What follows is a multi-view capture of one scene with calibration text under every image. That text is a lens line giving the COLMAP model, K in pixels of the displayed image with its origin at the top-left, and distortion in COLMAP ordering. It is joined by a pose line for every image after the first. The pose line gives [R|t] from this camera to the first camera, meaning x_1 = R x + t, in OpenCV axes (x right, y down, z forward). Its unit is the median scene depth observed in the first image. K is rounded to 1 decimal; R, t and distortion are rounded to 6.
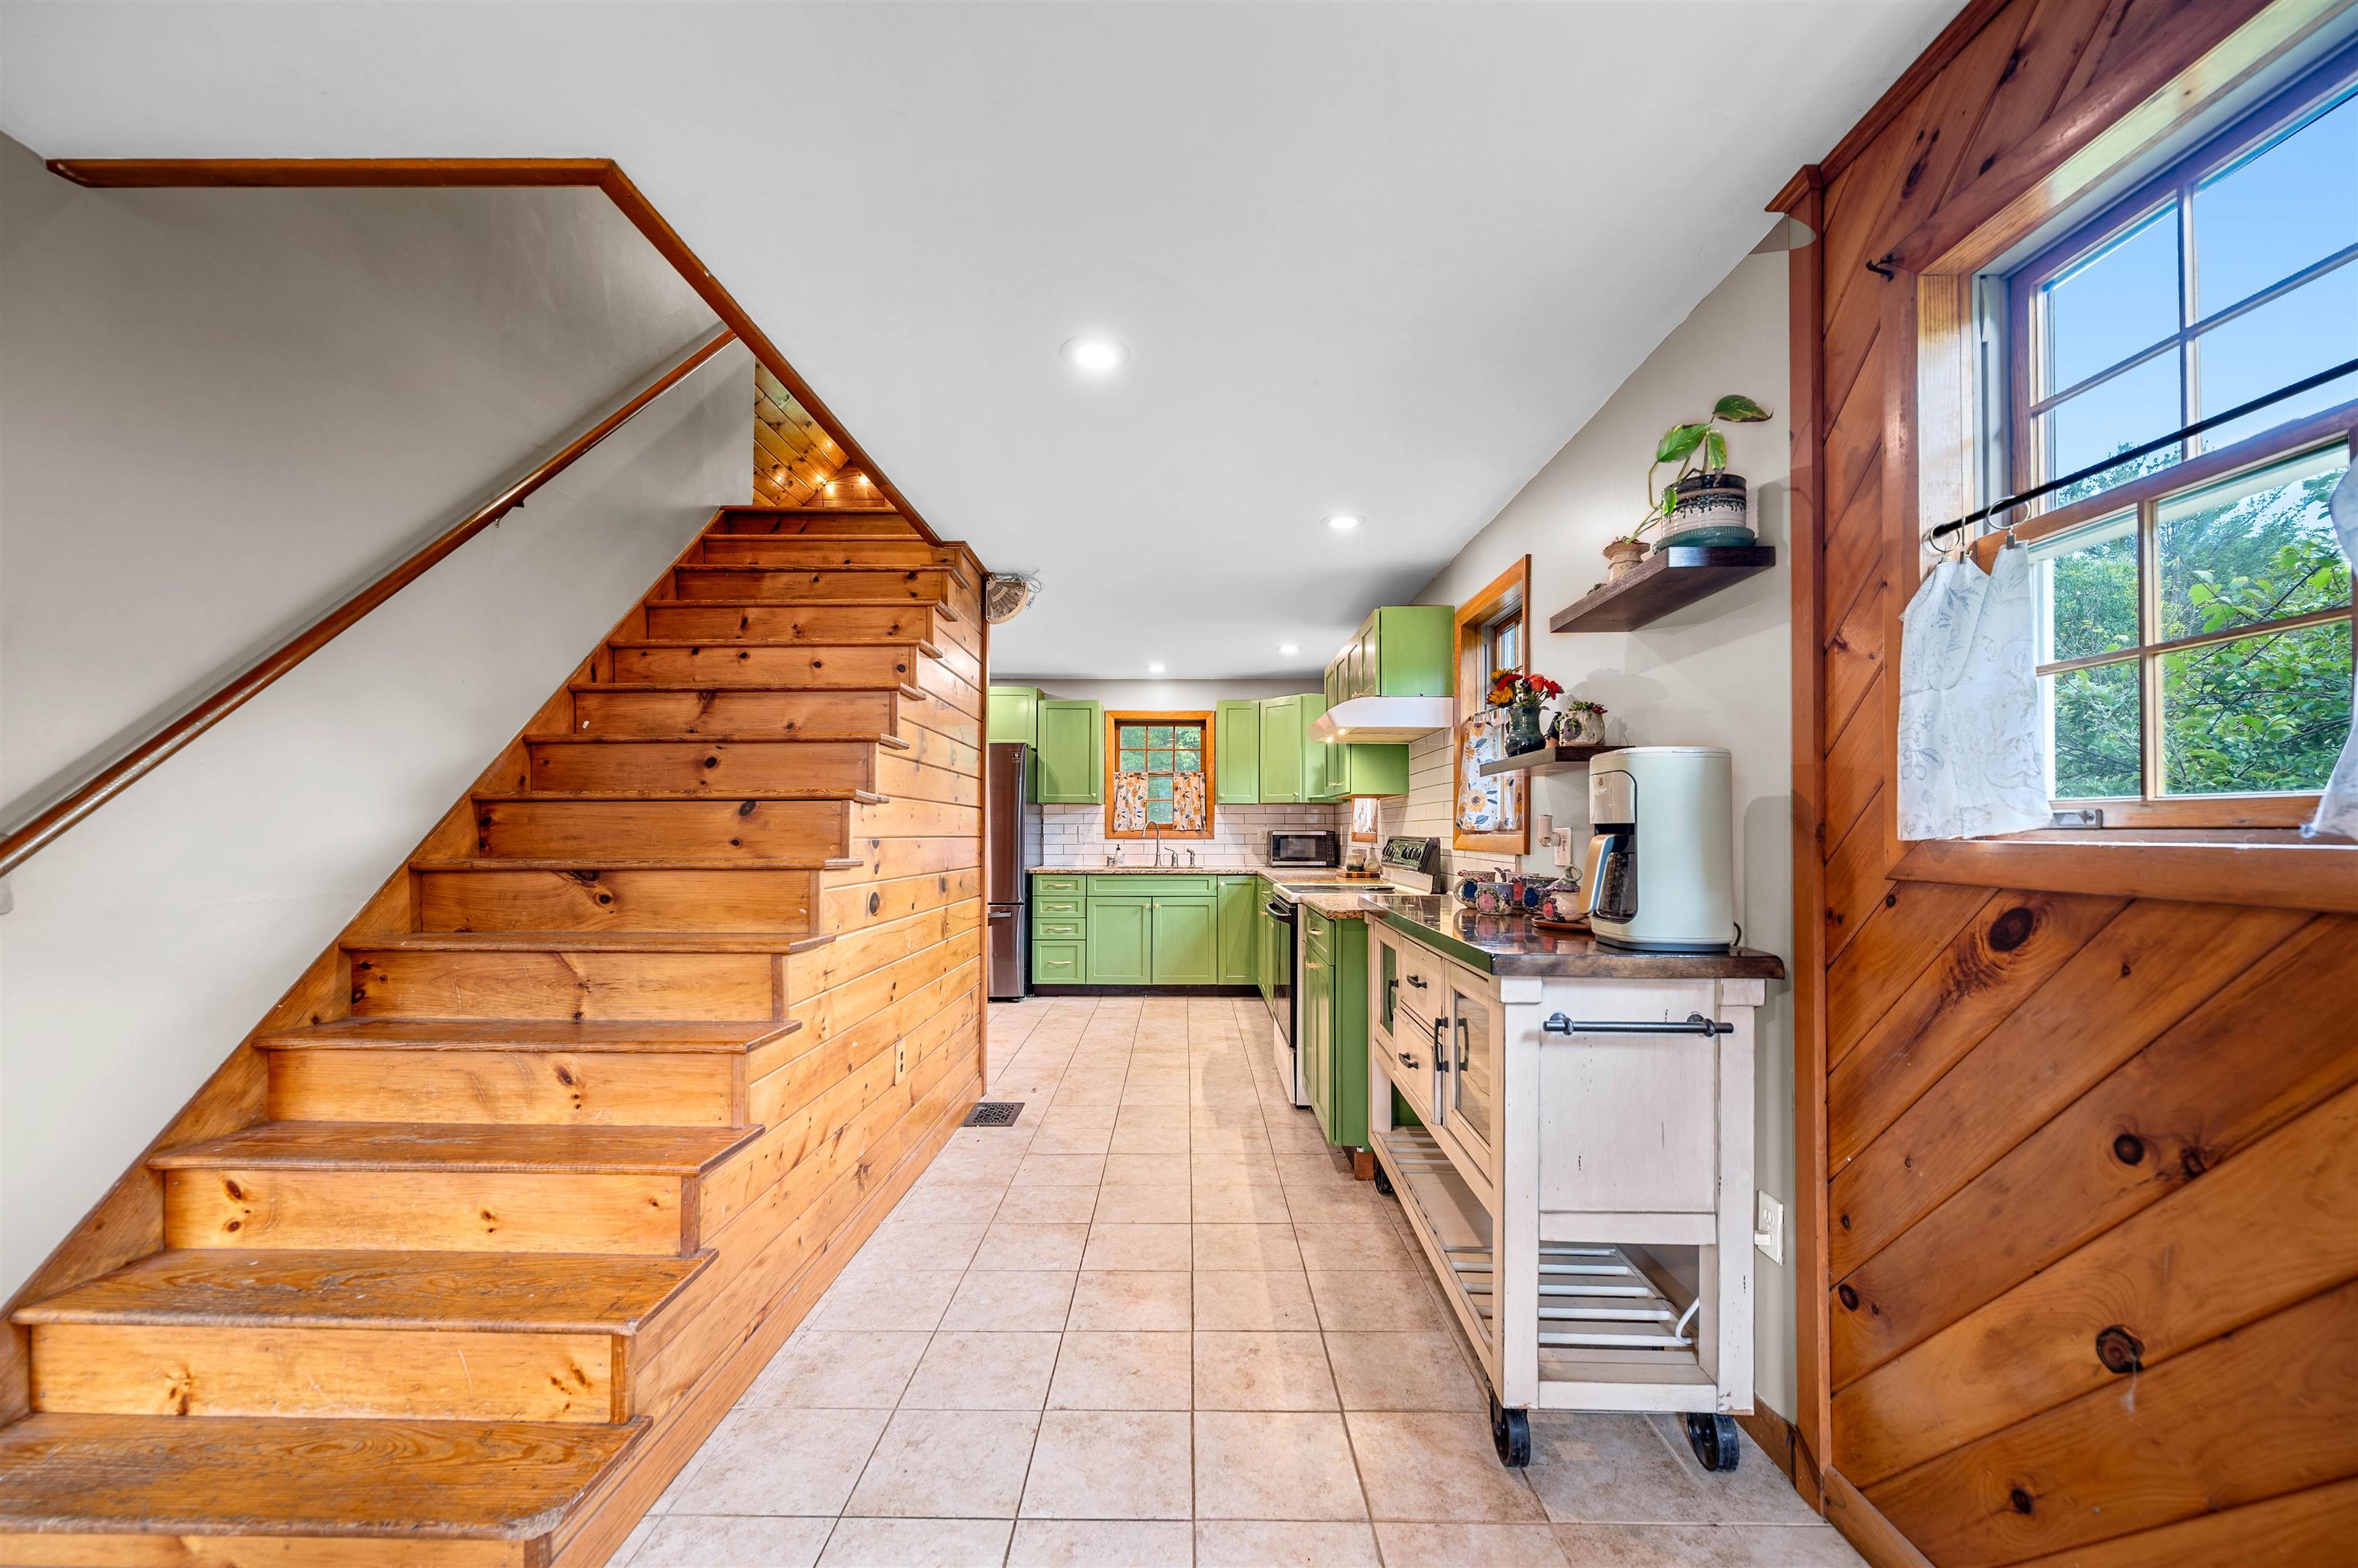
lens RADIAL K [[934.9, 0, 1182.3], [0, 934.9, 814.0], [0, 0, 1]] dist [-0.000682, 0.000156]
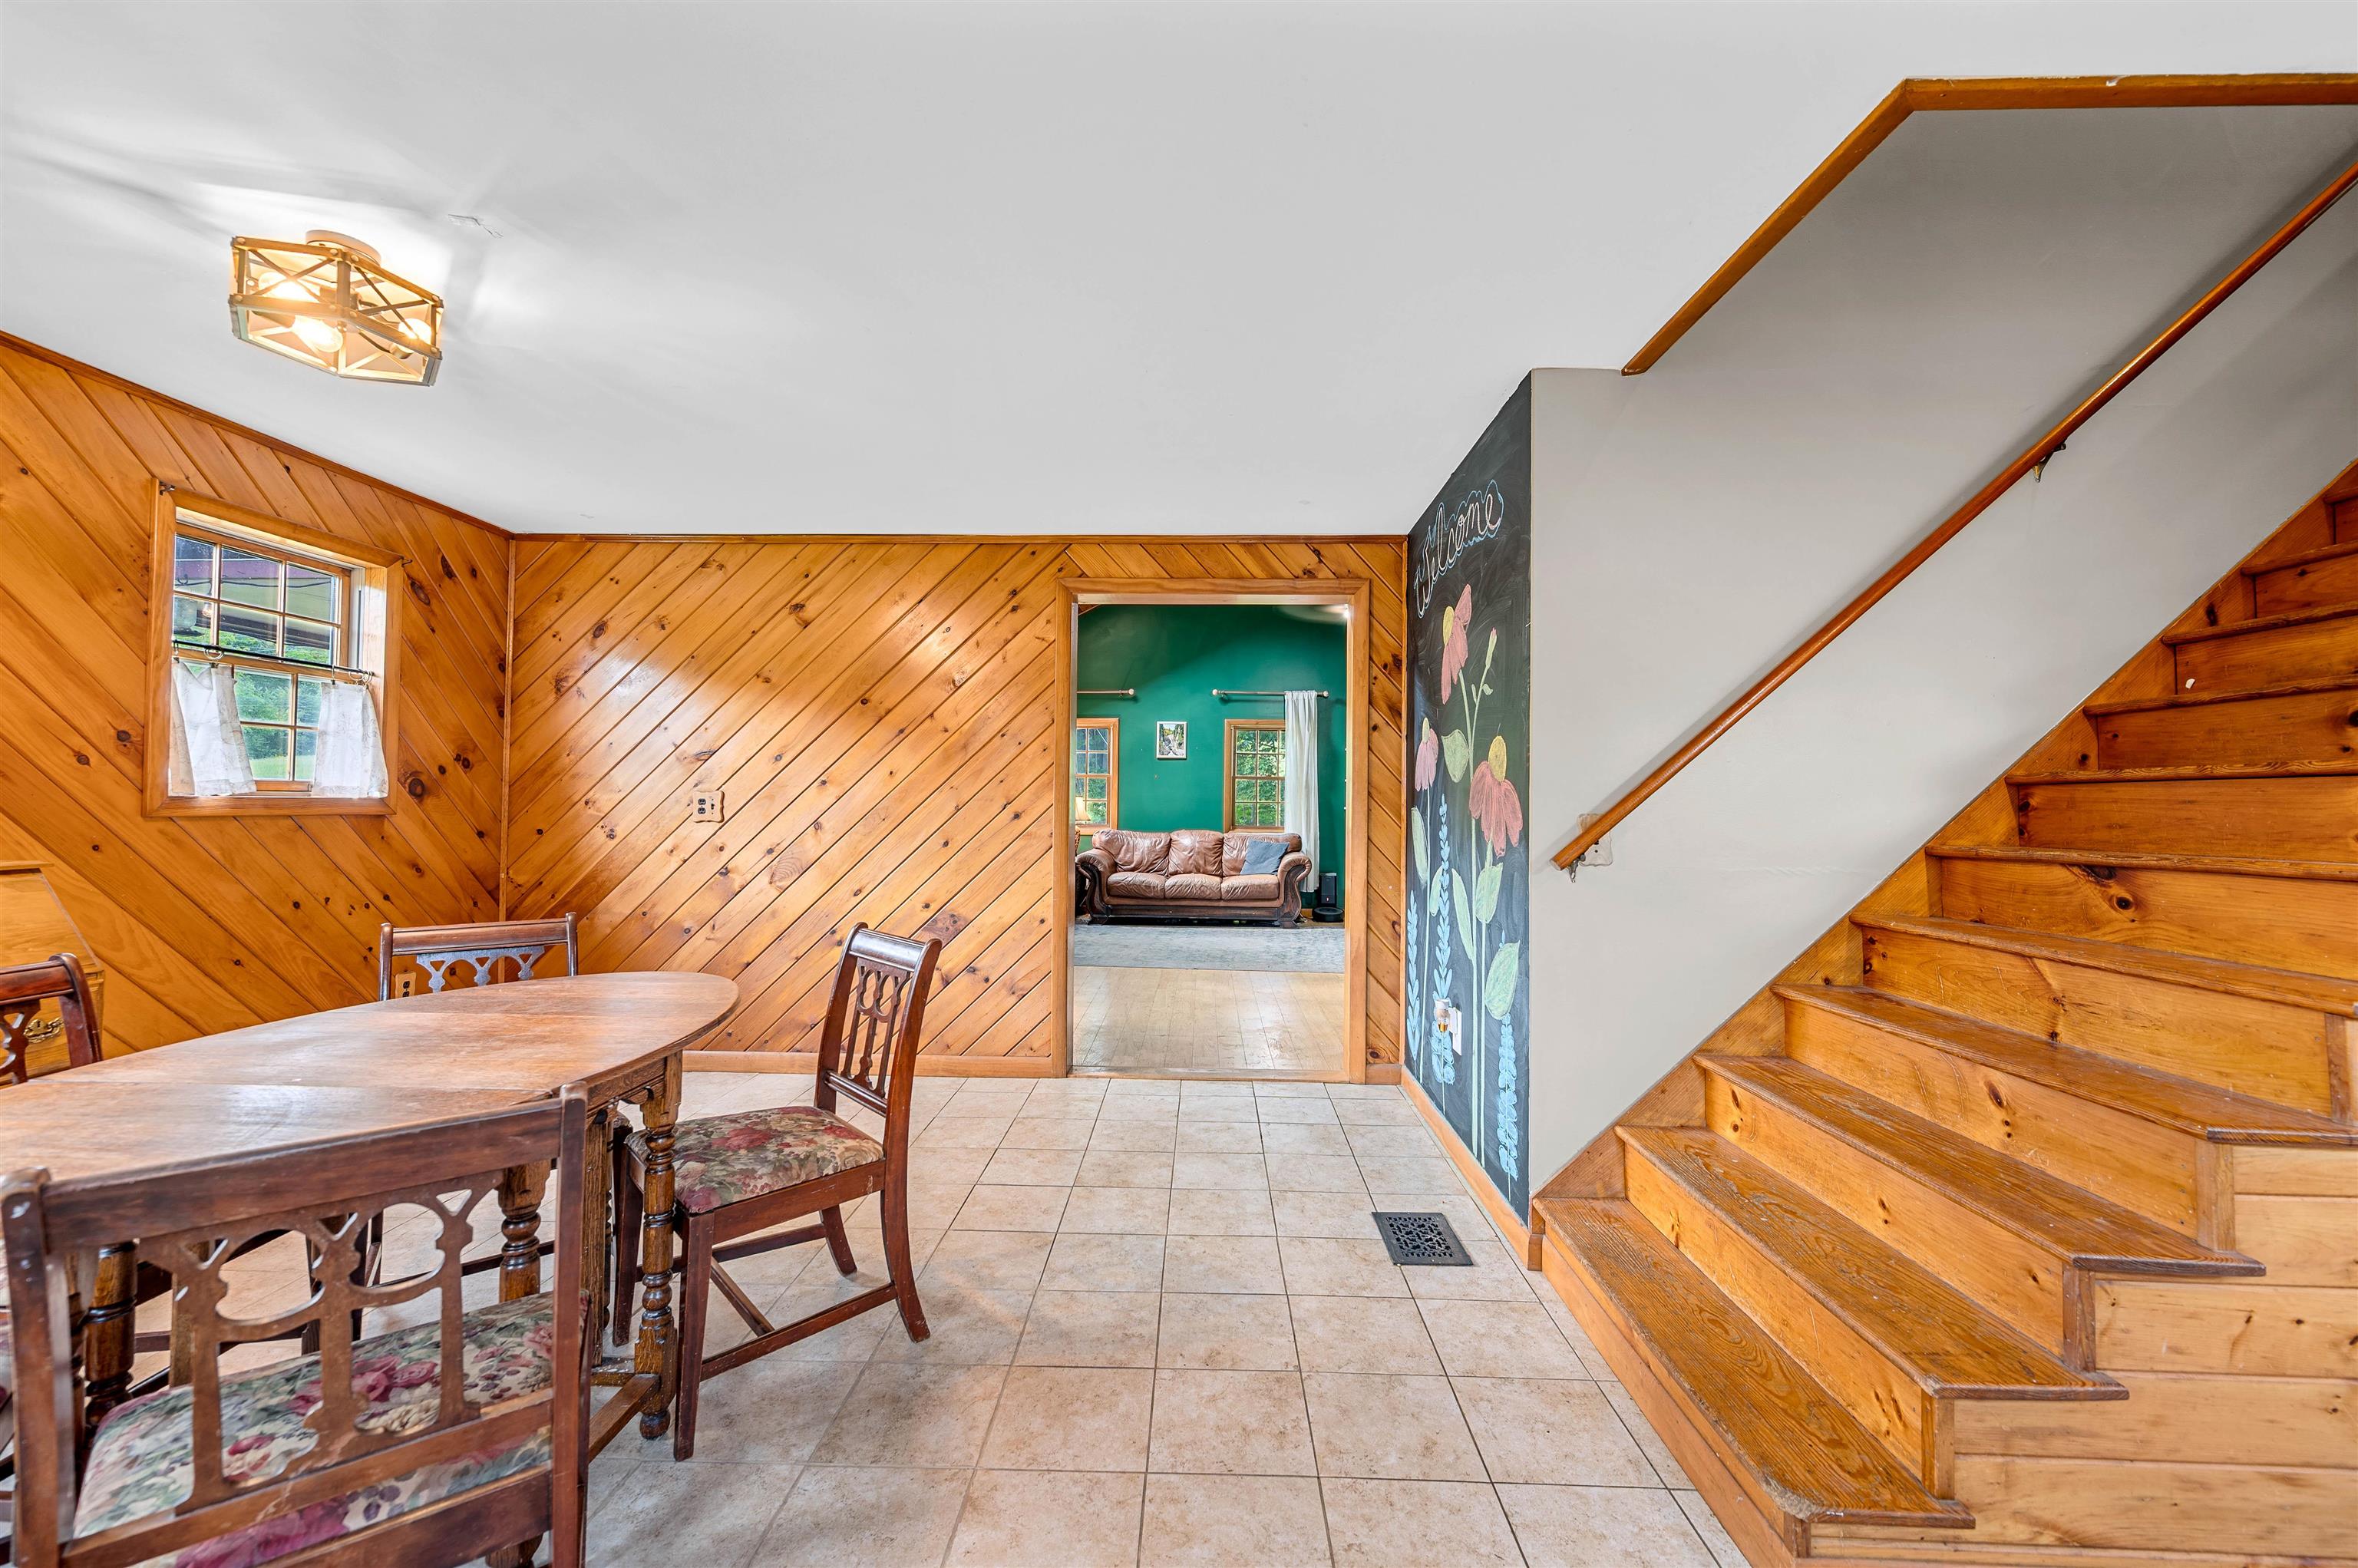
lens RADIAL K [[930.5, 0, 1179.0], [0, 930.5, 784.0], [0, 0, 1]] dist [0.000556, 0.000096]
pose [[-0.015462, -0.023886, -0.999595, 0.156089], [0.005915, 0.999695, -0.023979, 0.002468], [0.999863, -0.006284, -0.015316, 0.163118]]
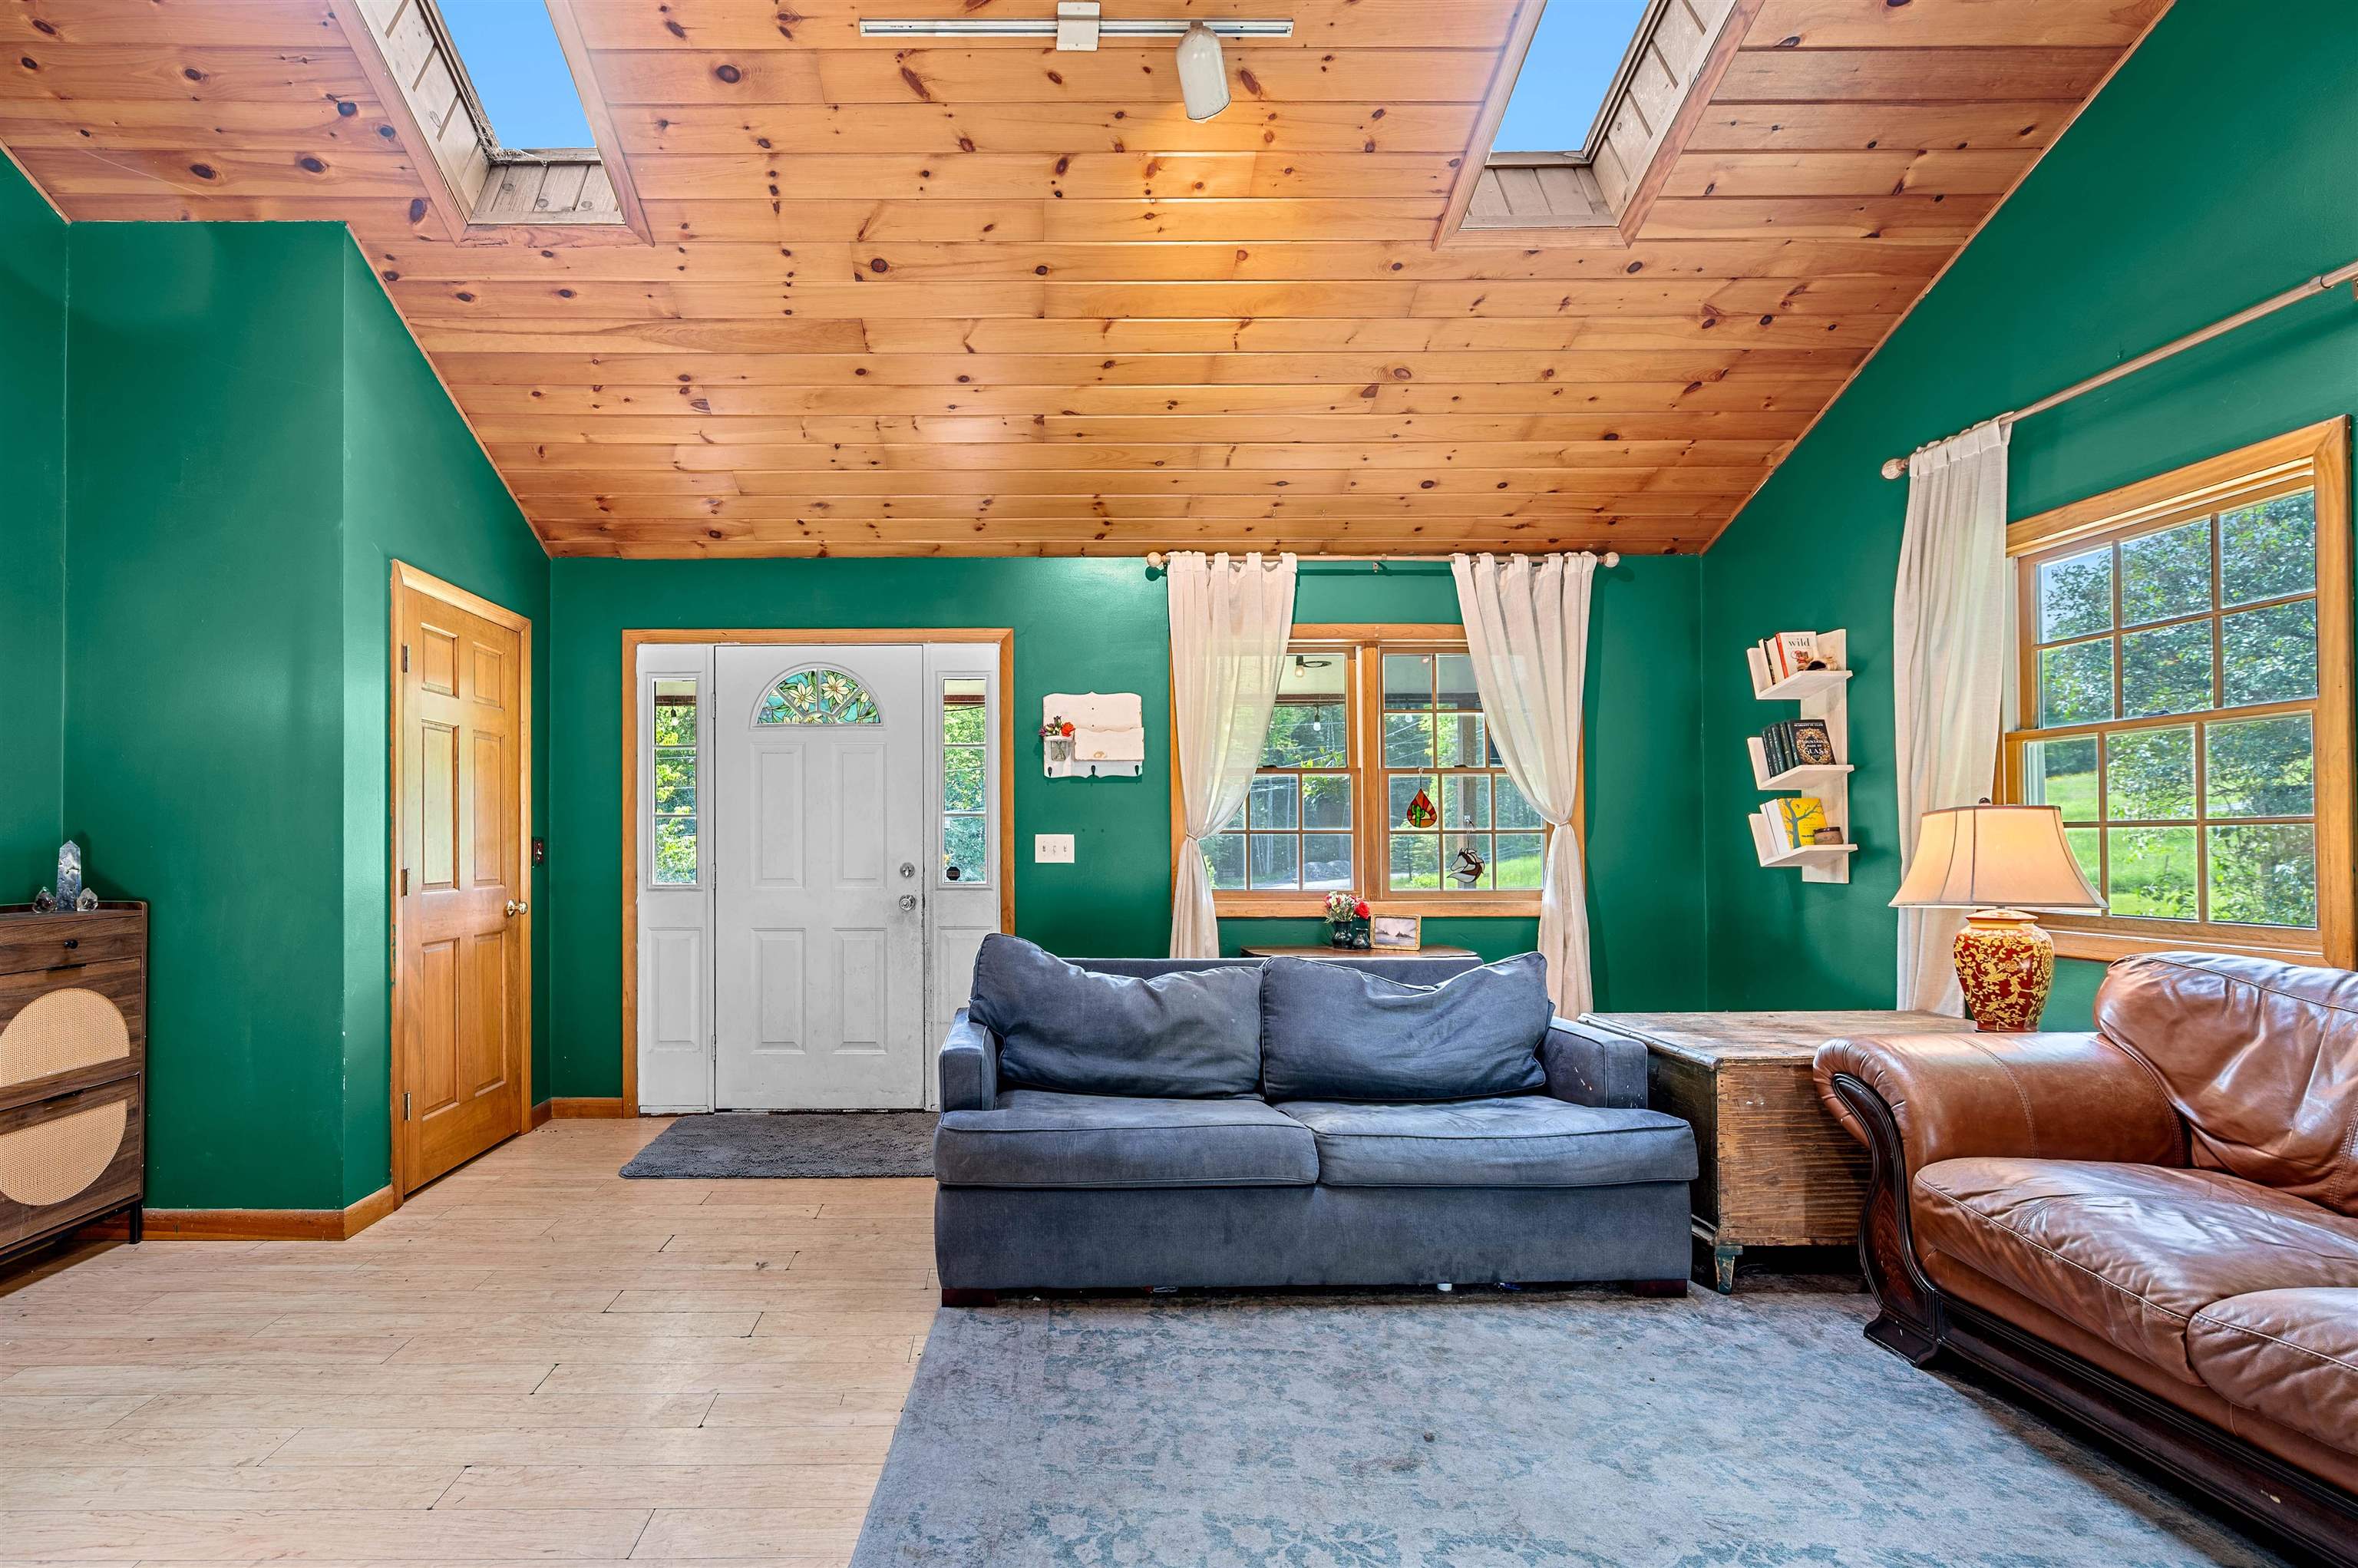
lens RADIAL K [[1014.2, 0, 1177.0], [0, 1014.2, 839.6], [0, 0, 1]] dist [-0.000600, -0.000268]
pose [[-0.999879, -0.001273, -0.015490, -2.185768], [-0.000994, 0.999837, -0.018004, 0.009700], [0.015510, -0.017987, -0.999718, 0.597467]]
